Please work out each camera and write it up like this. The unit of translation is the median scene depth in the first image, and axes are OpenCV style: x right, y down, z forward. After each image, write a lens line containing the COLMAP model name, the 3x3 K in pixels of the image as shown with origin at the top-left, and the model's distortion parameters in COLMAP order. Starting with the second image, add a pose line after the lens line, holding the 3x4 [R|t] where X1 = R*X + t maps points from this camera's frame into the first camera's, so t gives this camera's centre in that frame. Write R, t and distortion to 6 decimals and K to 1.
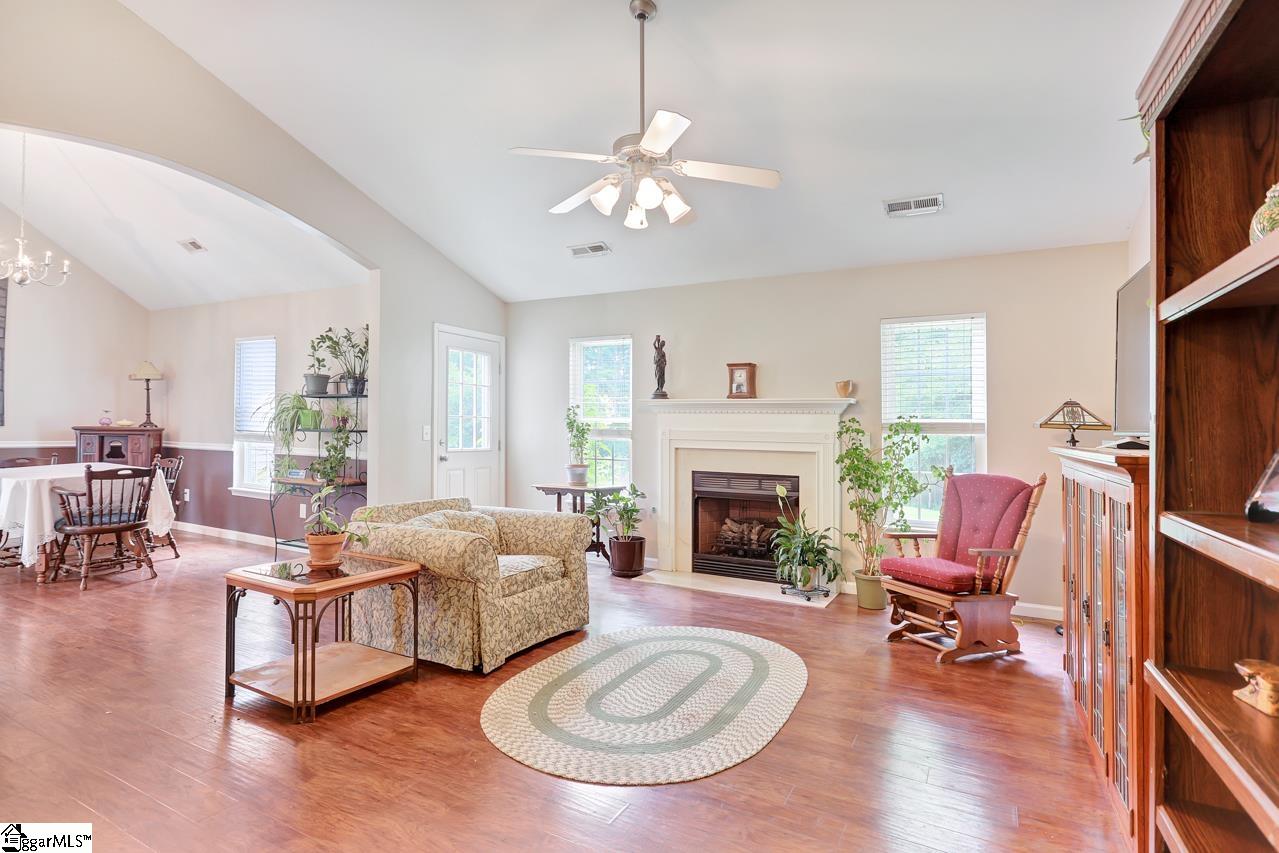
lens RADIAL K [[635.4, 0, 653.0], [0, 635.4, 426.3], [0, 0, 1]] dist [-0.003495, 0.000109]
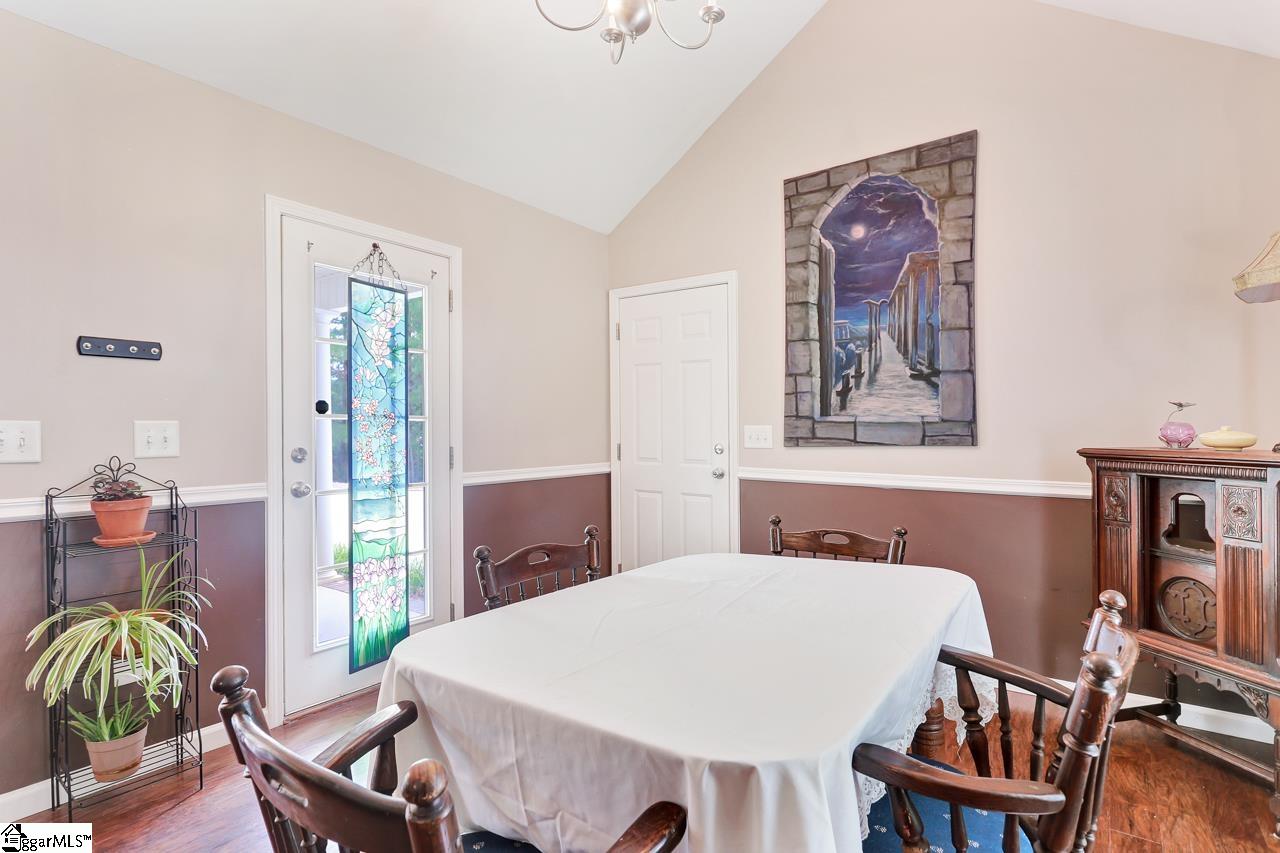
lens RADIAL K [[635.9, 0, 653.6], [0, 635.9, 426.3], [0, 0, 1]] dist [-0.003495, 0.000109]
pose [[-0.136105, -0.021294, -0.990466, -0.634391], [-0.000707, 0.999771, -0.021397, -0.005657], [0.990694, -0.002212, -0.136088, 1.003120]]
